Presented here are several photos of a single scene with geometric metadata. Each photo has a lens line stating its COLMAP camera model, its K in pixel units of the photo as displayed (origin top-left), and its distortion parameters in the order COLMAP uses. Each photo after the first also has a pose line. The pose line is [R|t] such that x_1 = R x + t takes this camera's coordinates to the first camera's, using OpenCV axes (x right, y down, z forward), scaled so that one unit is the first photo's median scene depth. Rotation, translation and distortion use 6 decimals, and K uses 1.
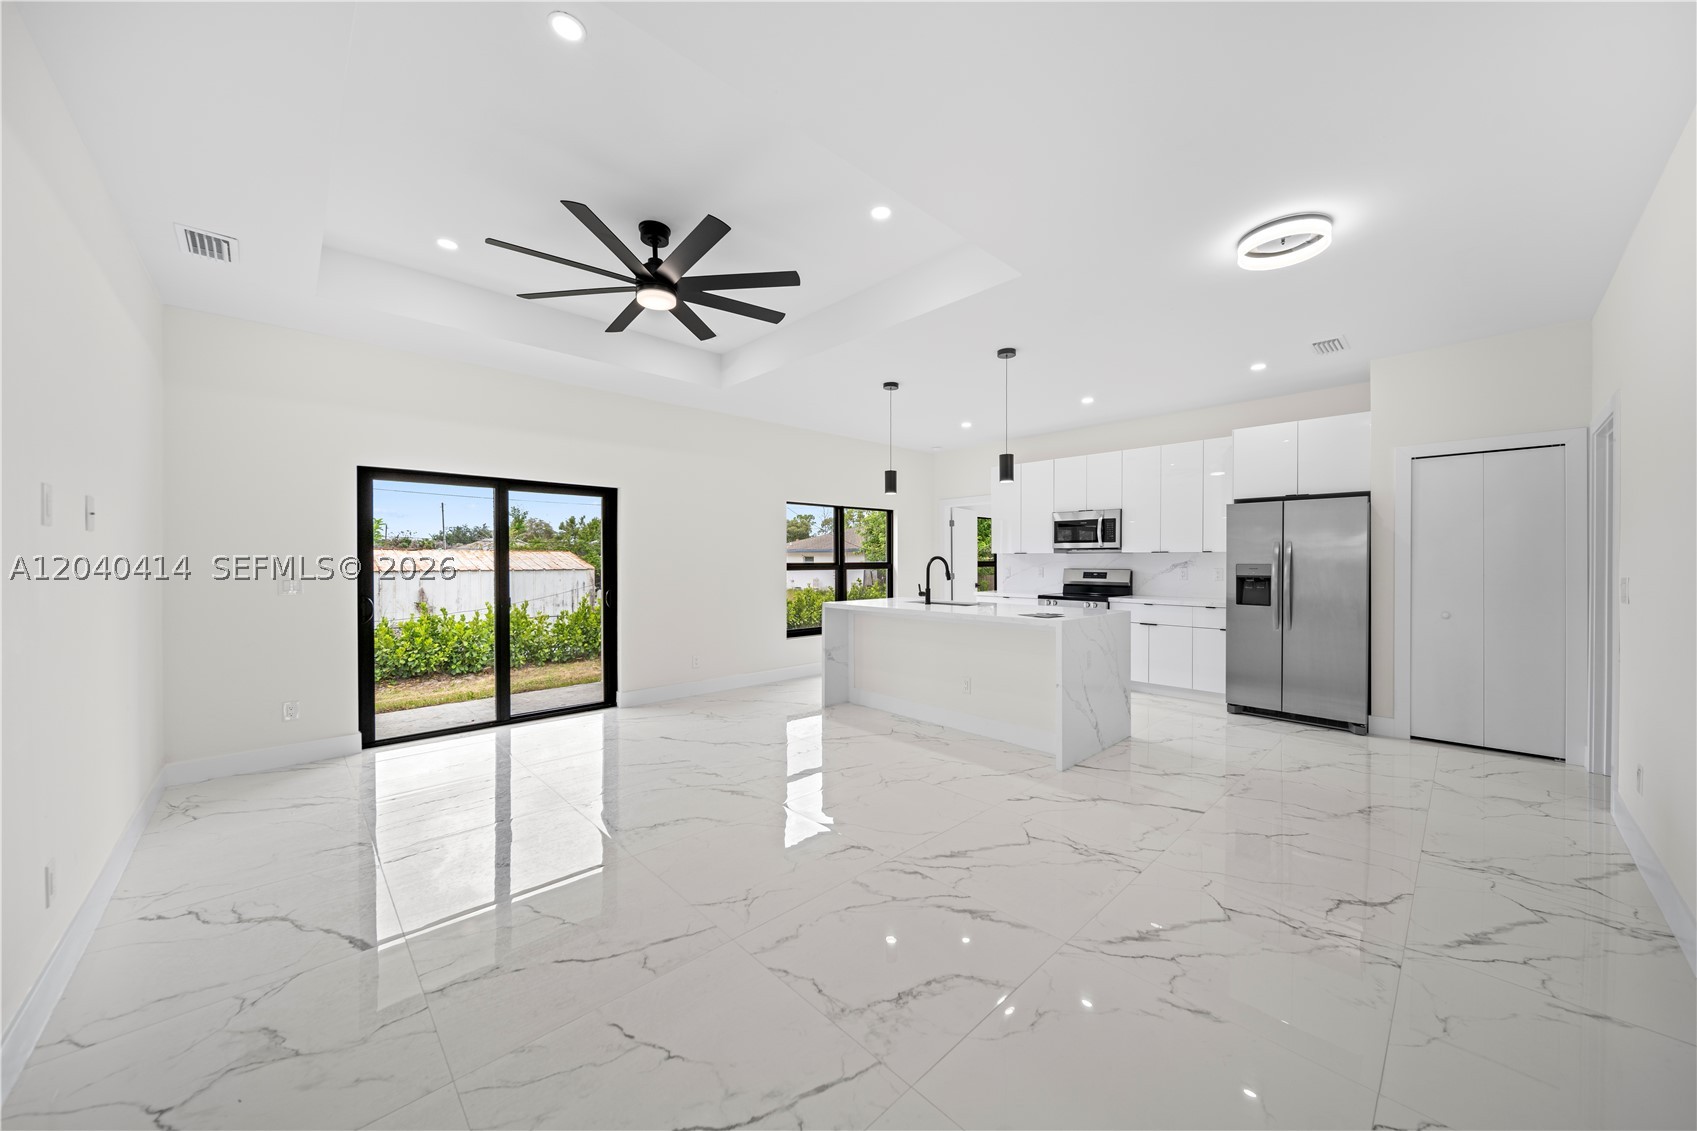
lens RADIAL K [[595.4, 0, 851.4], [0, 595.4, 564.1], [0, 0, 1]] dist [-0.005916, -0.000024]
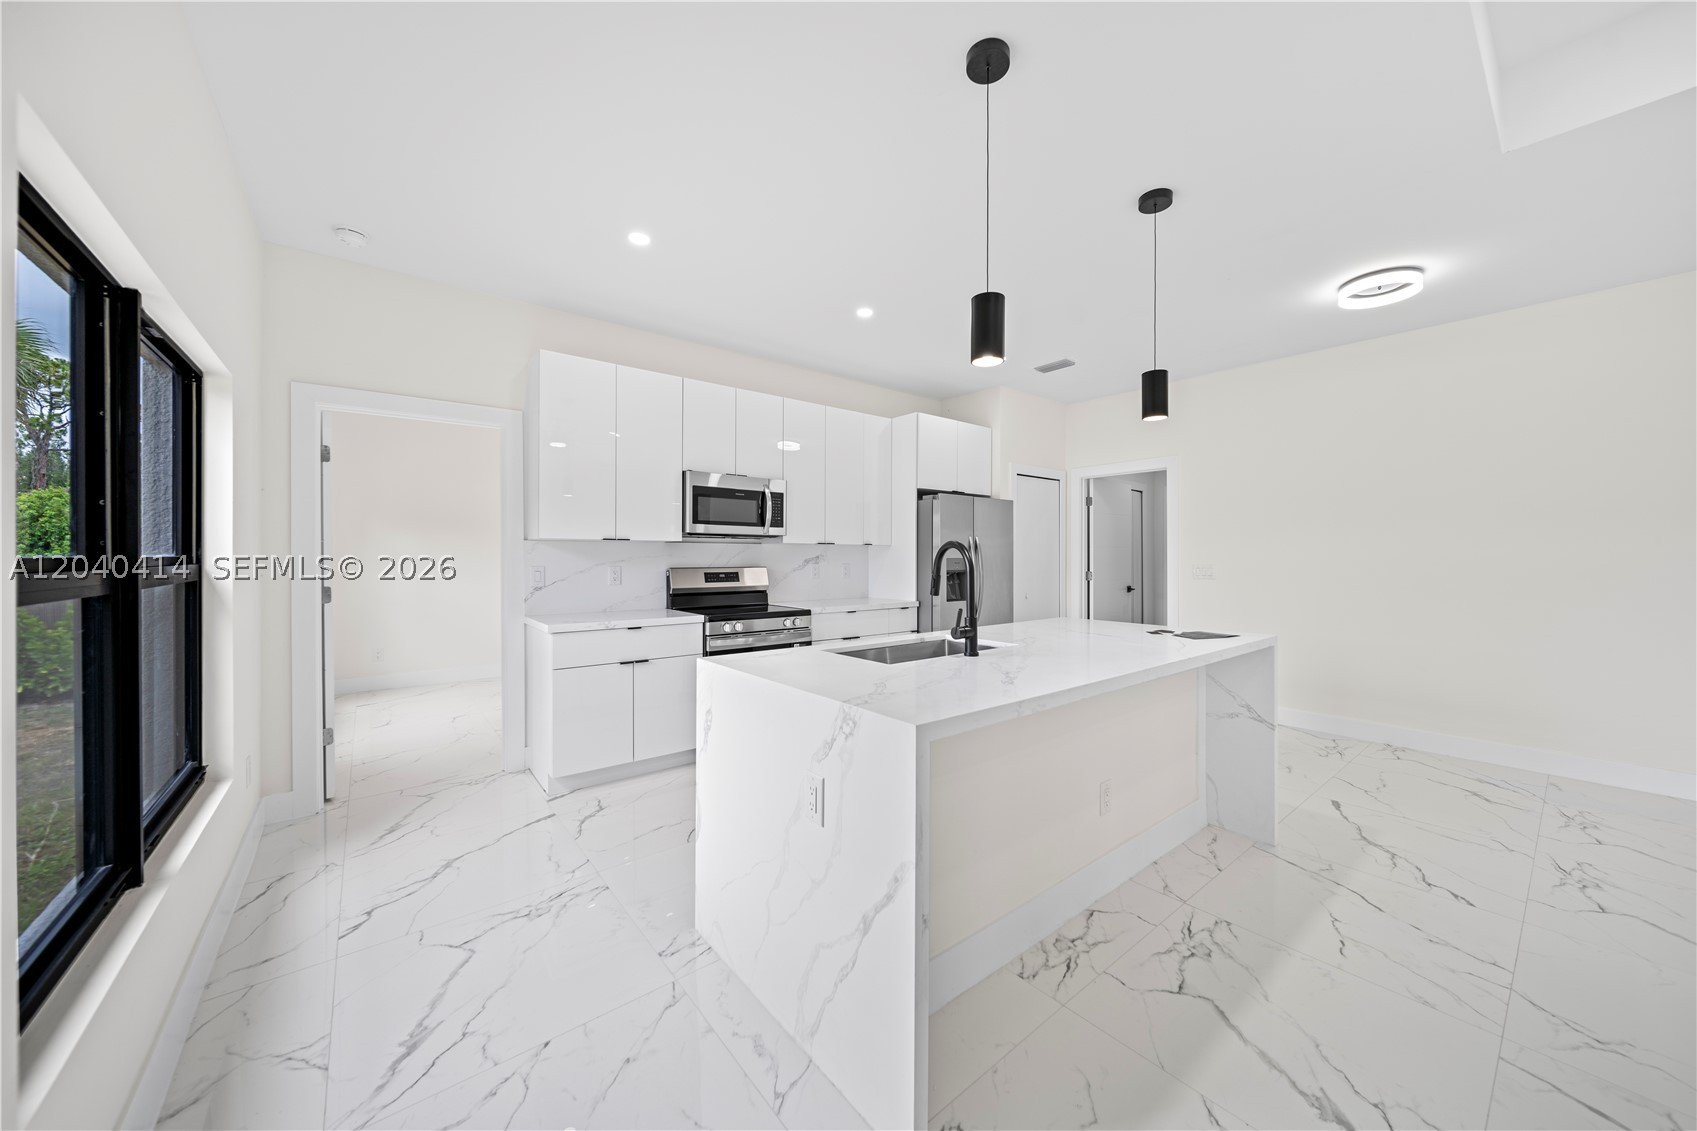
lens RADIAL K [[597.7, 0, 857.5], [0, 597.7, 559.5], [0, 0, 1]] dist [-0.002712, -0.000345]
pose [[0.076073, -0.002316, 0.997100, -0.291750], [0.006309, 0.999978, 0.001842, -0.000686], [-0.997082, 0.006151, 0.076086, 1.040608]]
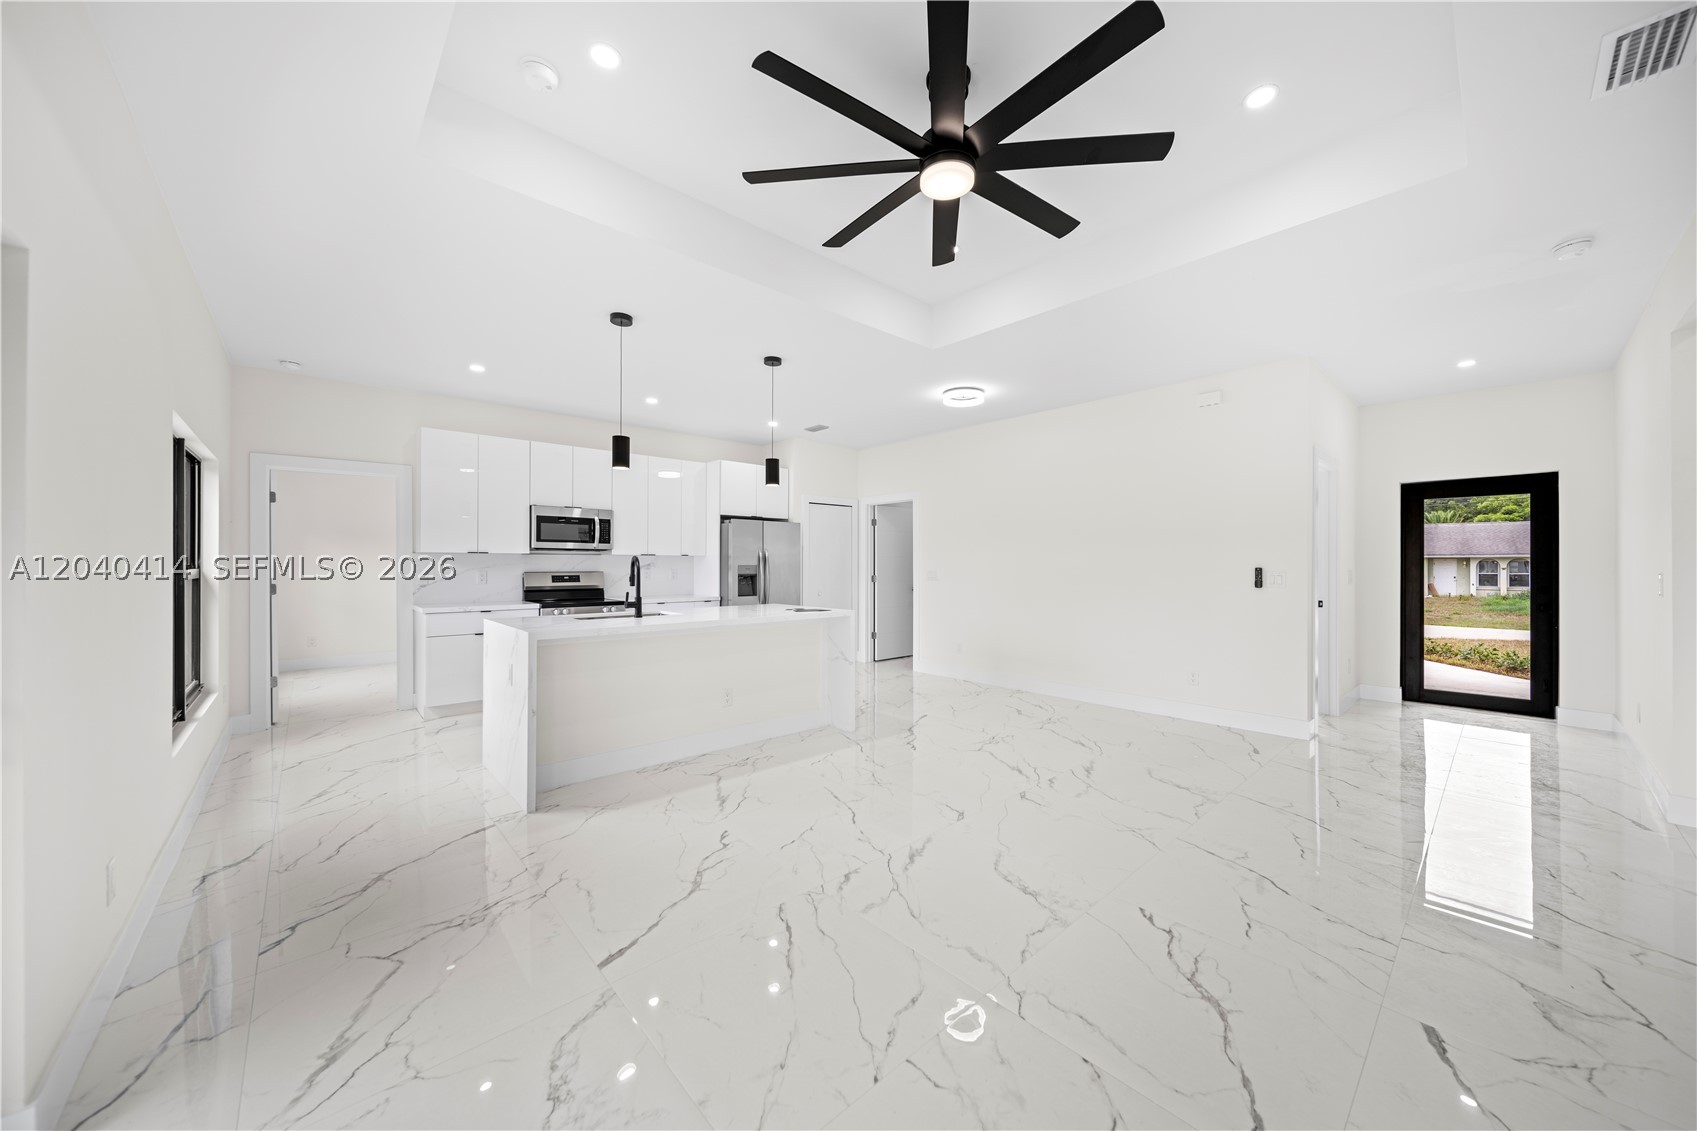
lens RADIAL K [[608.0, 0, 859.7], [0, 608.0, 553.2], [0, 0, 1]] dist [0.000301, -0.000403]
pose [[0.016977, 0.018611, 0.999683, -0.661810], [0.006180, 0.999806, -0.018718, -0.000034], [-0.999837, 0.006496, 0.016859, 0.692922]]
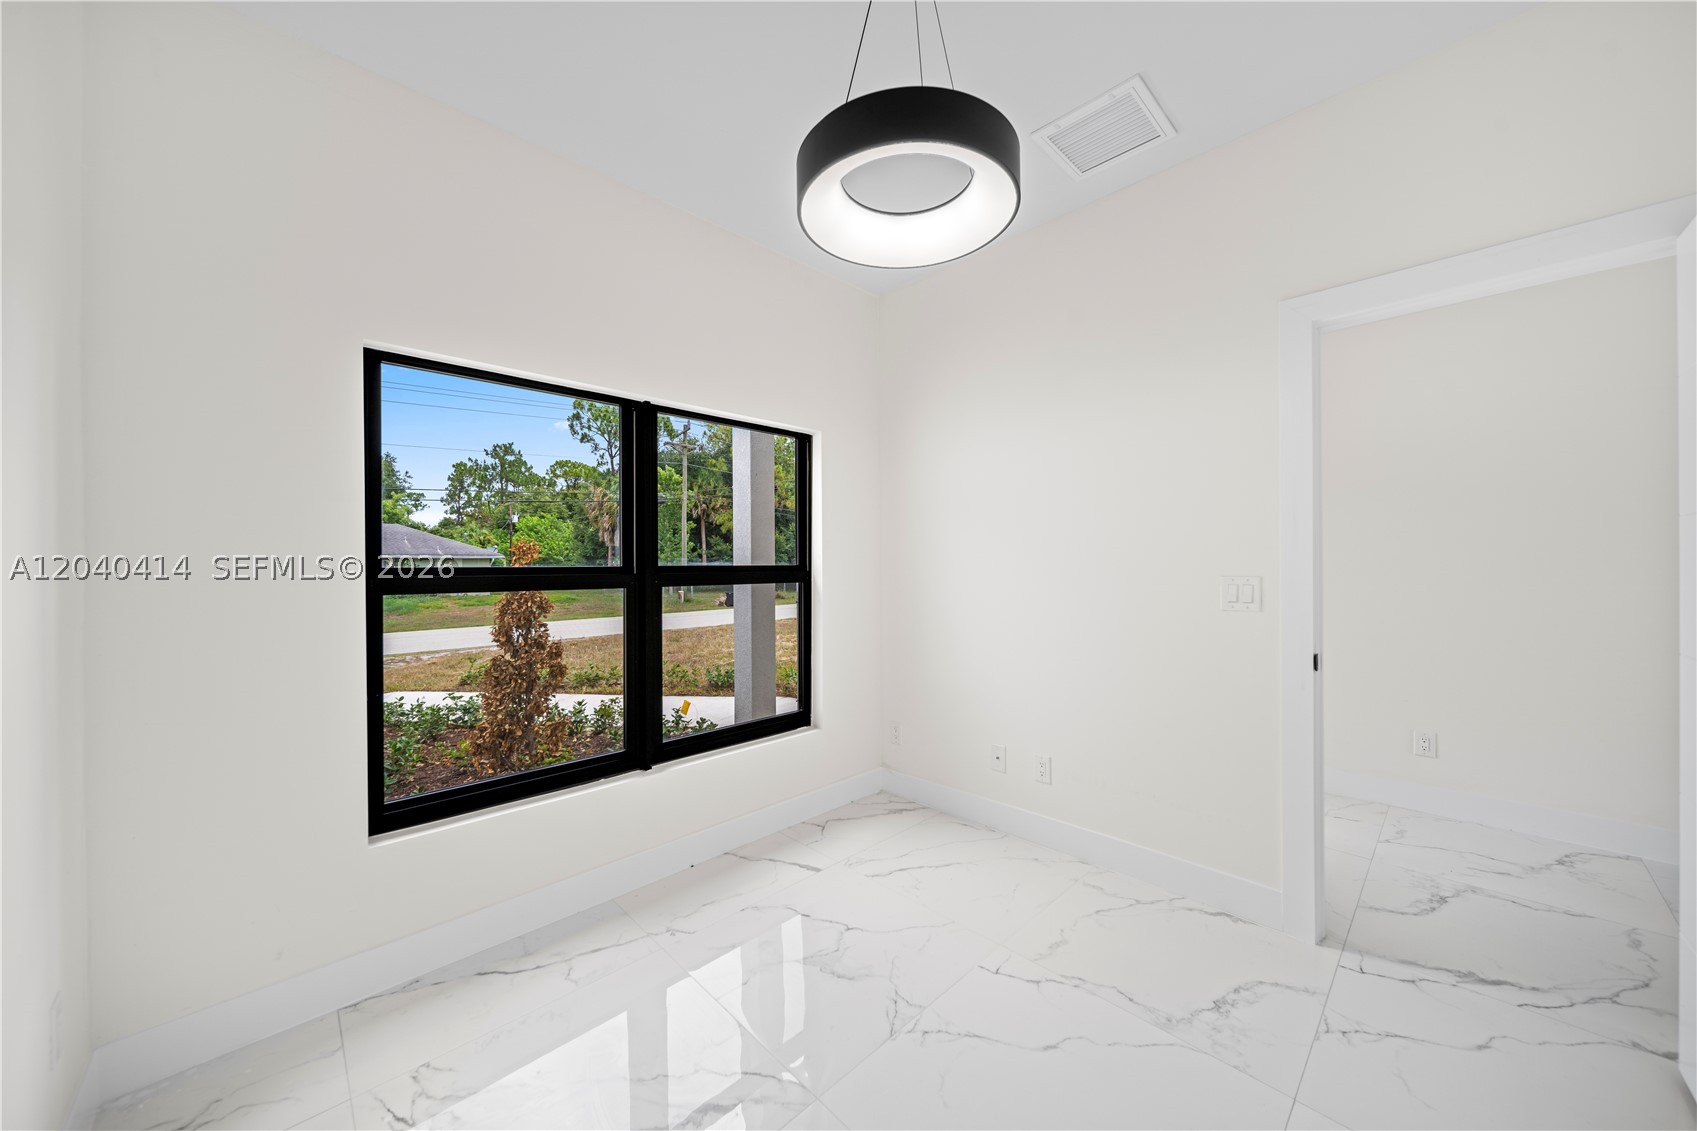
lens RADIAL K [[595.4, 0, 851.4], [0, 595.4, 564.1], [0, 0, 1]] dist [-0.005916, -0.000024]
pose [[0.999934, 0.000449, 0.011464, 0.142472], [-0.000406, 0.999993, -0.003761, -0.003907], [-0.011465, 0.003756, 0.999927, 0.941692]]
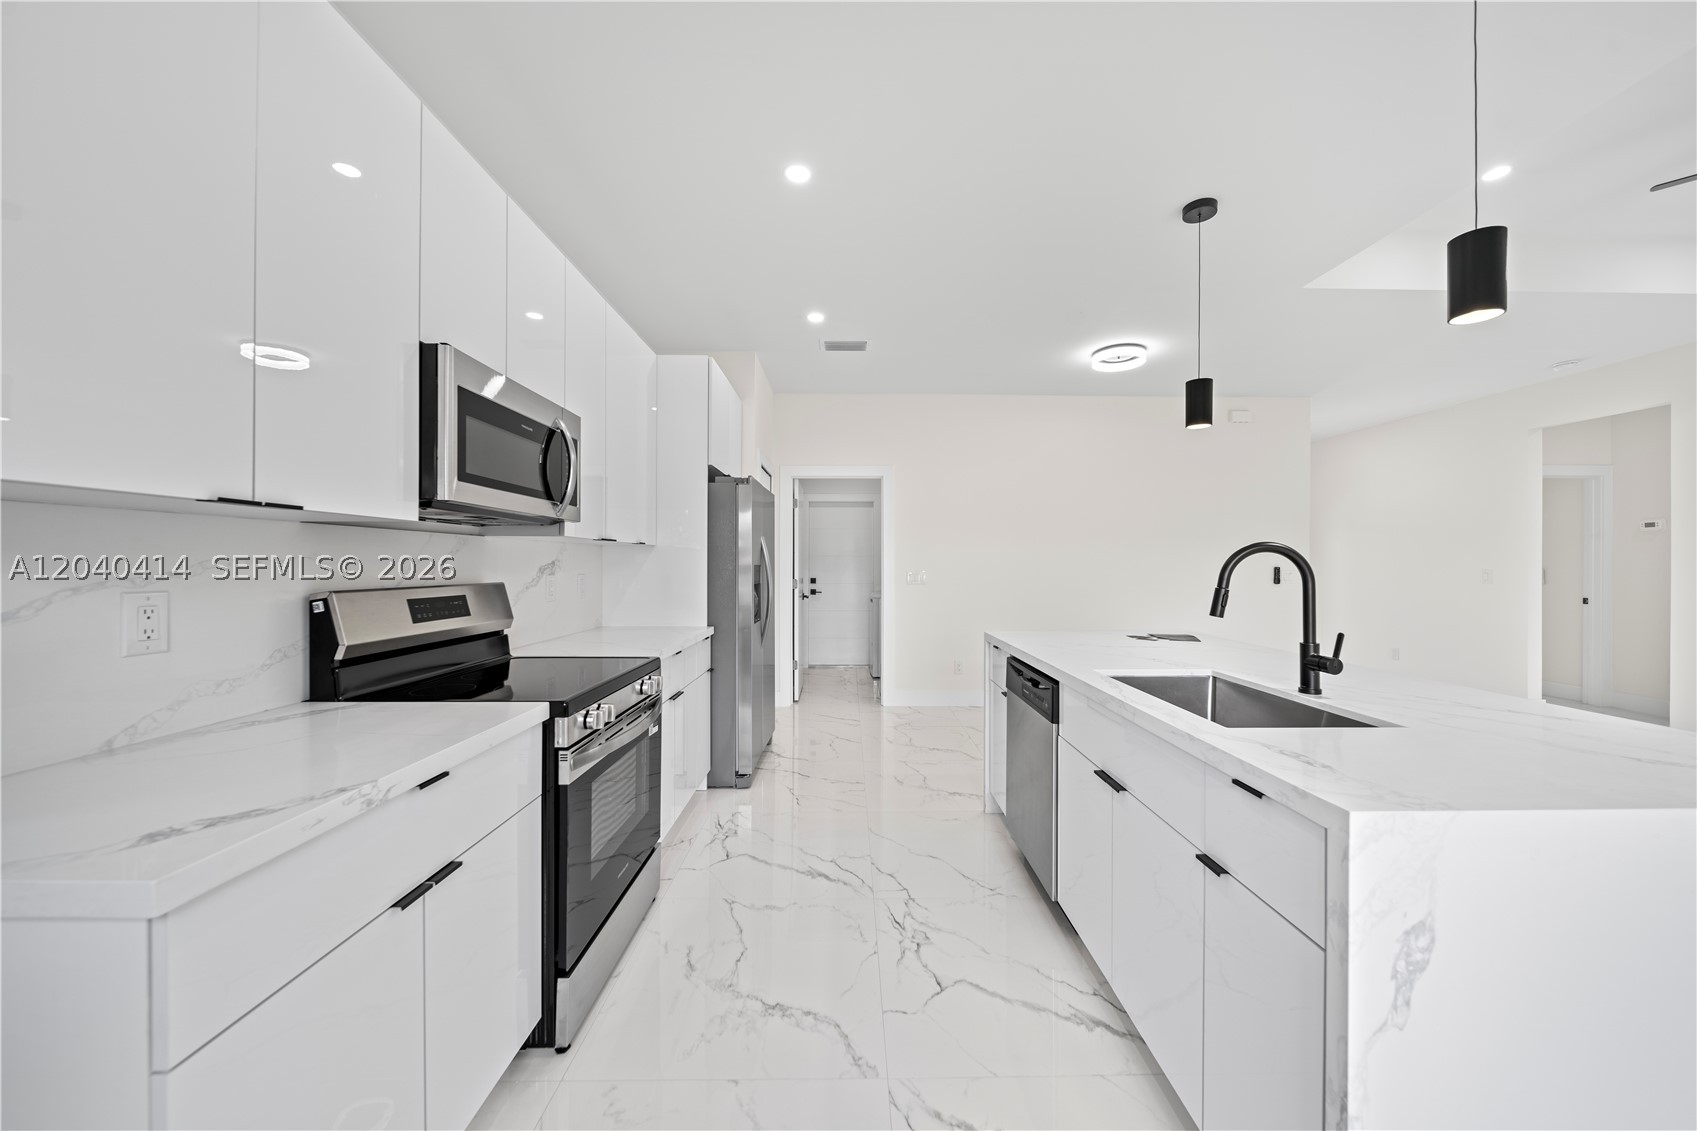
lens RADIAL K [[599.8, 0, 849.2], [0, 599.8, 558.8], [0, 0, 1]] dist [-0.001281, -0.000156]
pose [[-0.724732, 0.005263, 0.689011, 0.087275], [0.002300, 0.999984, -0.005219, -0.003852], [-0.689027, -0.002198, -0.724733, 1.389985]]
